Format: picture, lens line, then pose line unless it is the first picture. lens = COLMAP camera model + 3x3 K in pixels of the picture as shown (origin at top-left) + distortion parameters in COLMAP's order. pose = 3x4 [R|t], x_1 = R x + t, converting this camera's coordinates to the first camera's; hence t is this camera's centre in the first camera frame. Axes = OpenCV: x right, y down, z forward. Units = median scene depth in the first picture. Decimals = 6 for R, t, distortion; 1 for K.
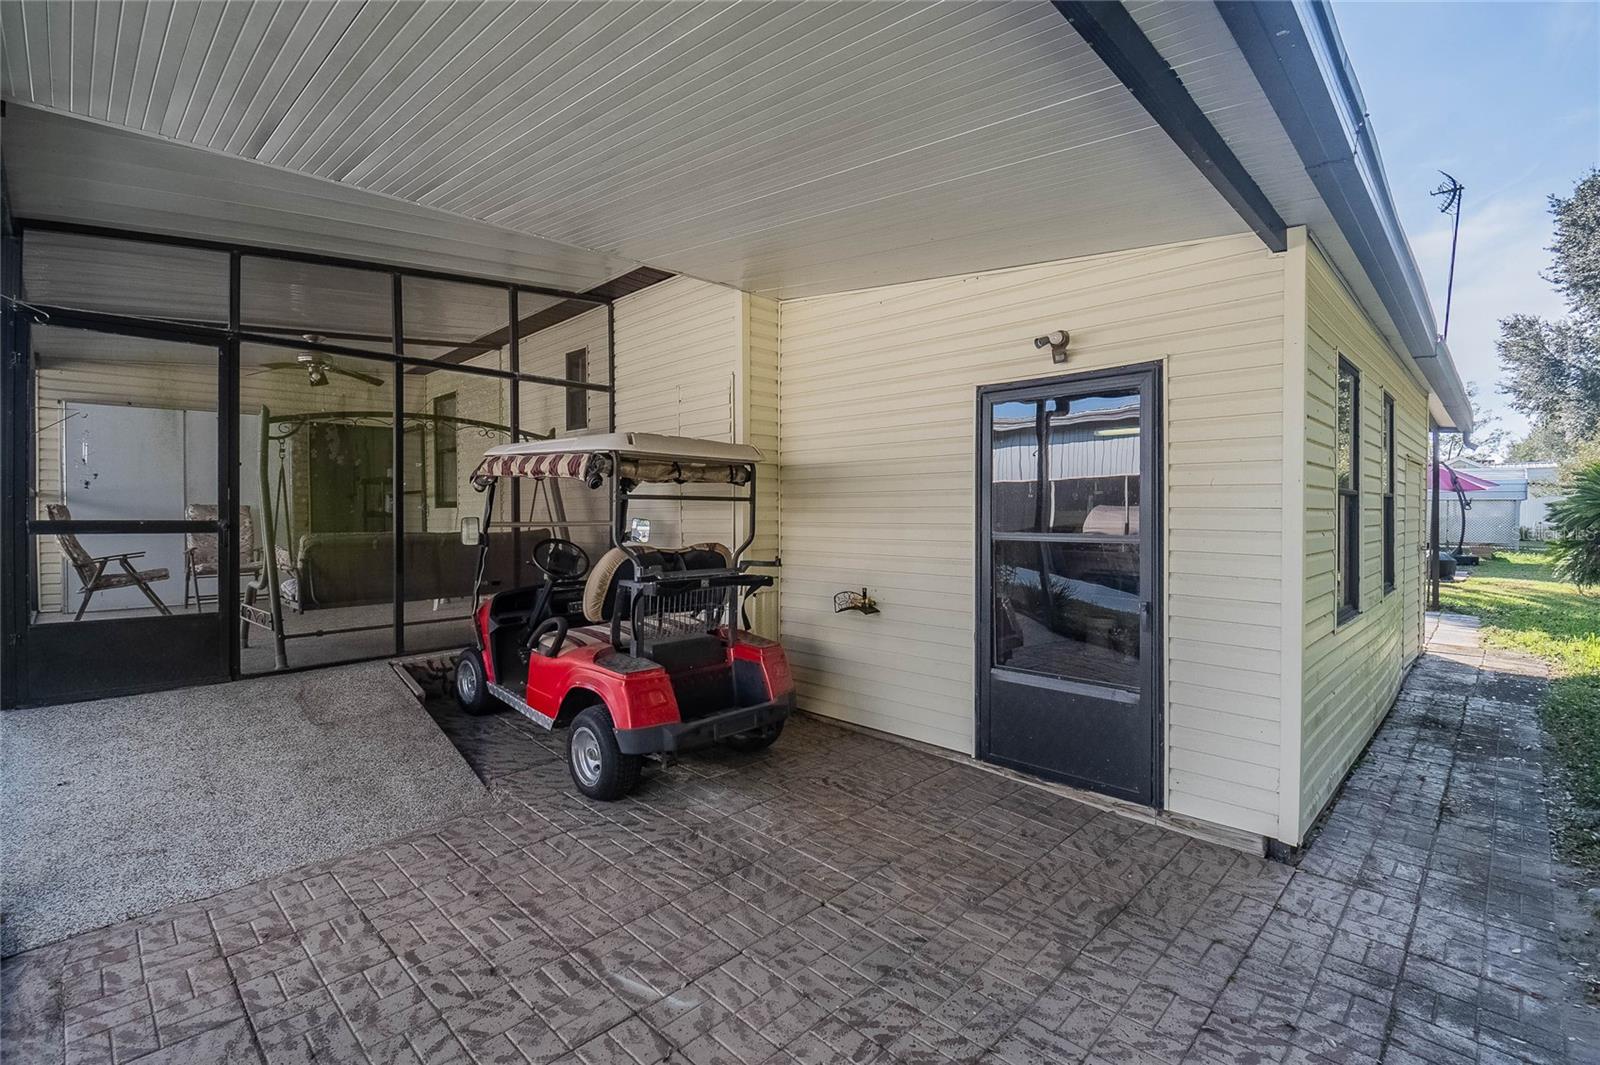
lens RADIAL K [[730.6, 0, 812.3], [0, 730.6, 519.1], [0, 0, 1]] dist [0.002820, -0.009235]
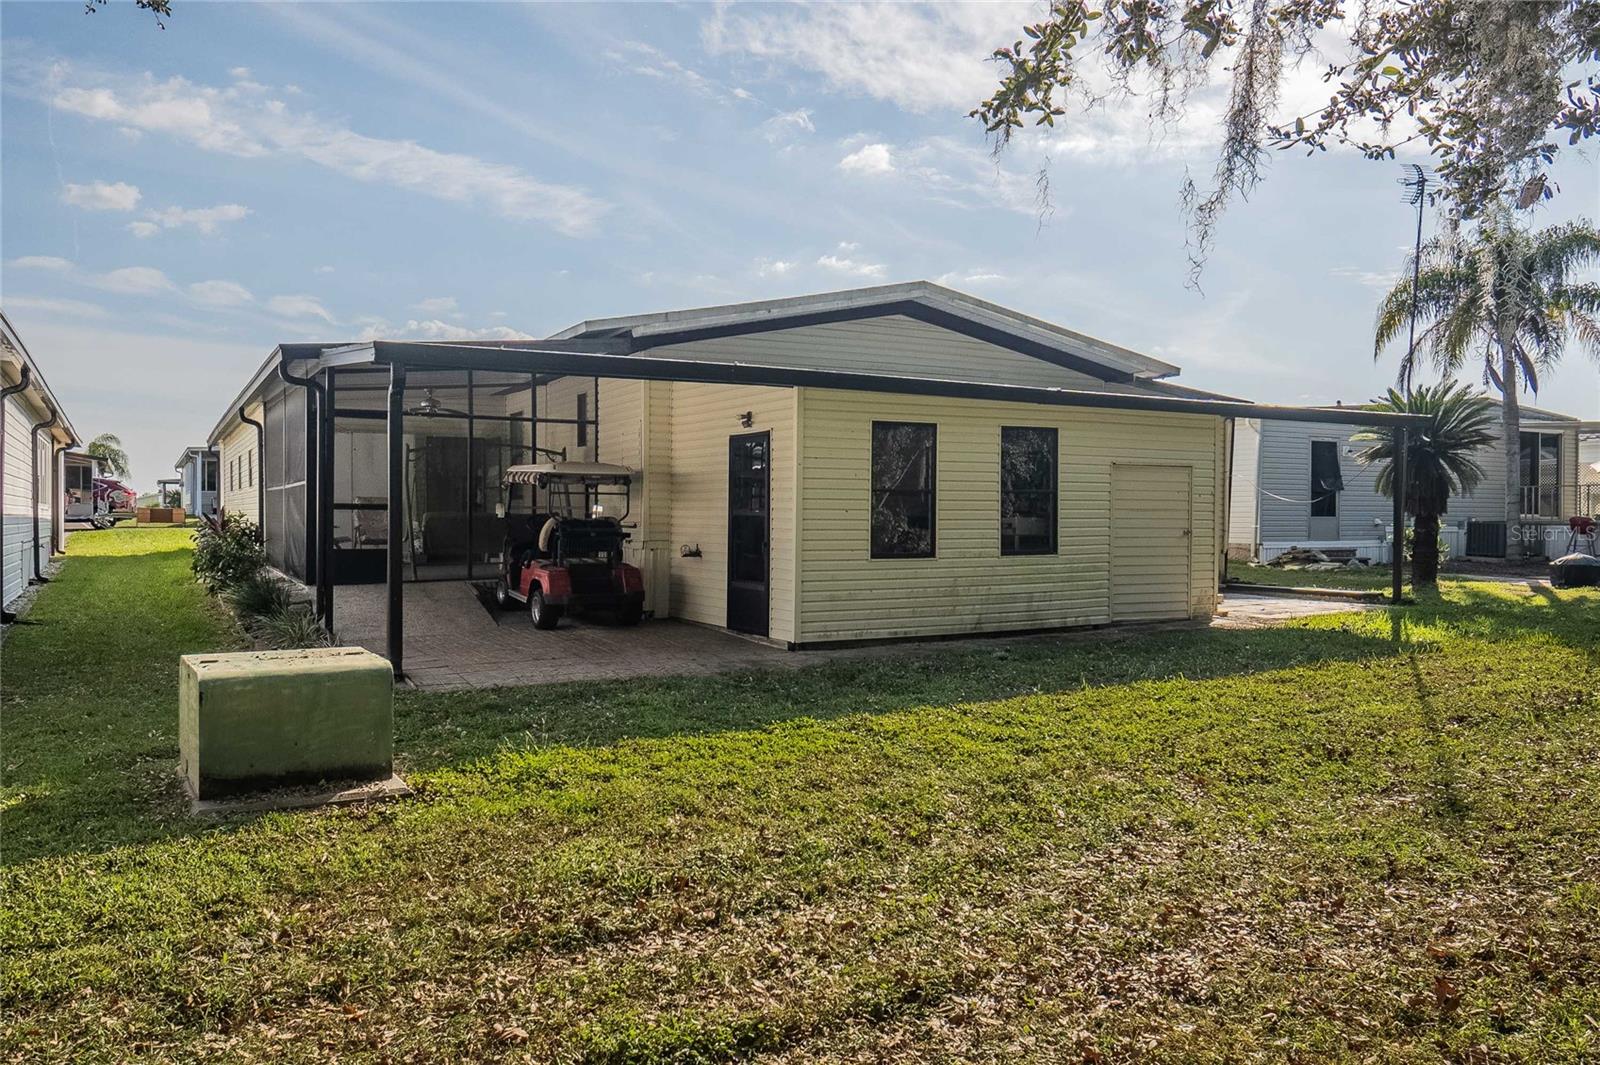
lens RADIAL K [[1179.3, 0, 795.5], [0, 1179.3, 537.6], [0, 0, 1]] dist [-0.006191, -0.000319]
pose [[0.957295, 0.010089, -0.288937, 1.270165], [-0.005974, 0.999868, 0.015118, 0.038226], [0.289051, -0.012746, 0.957229, -1.890856]]
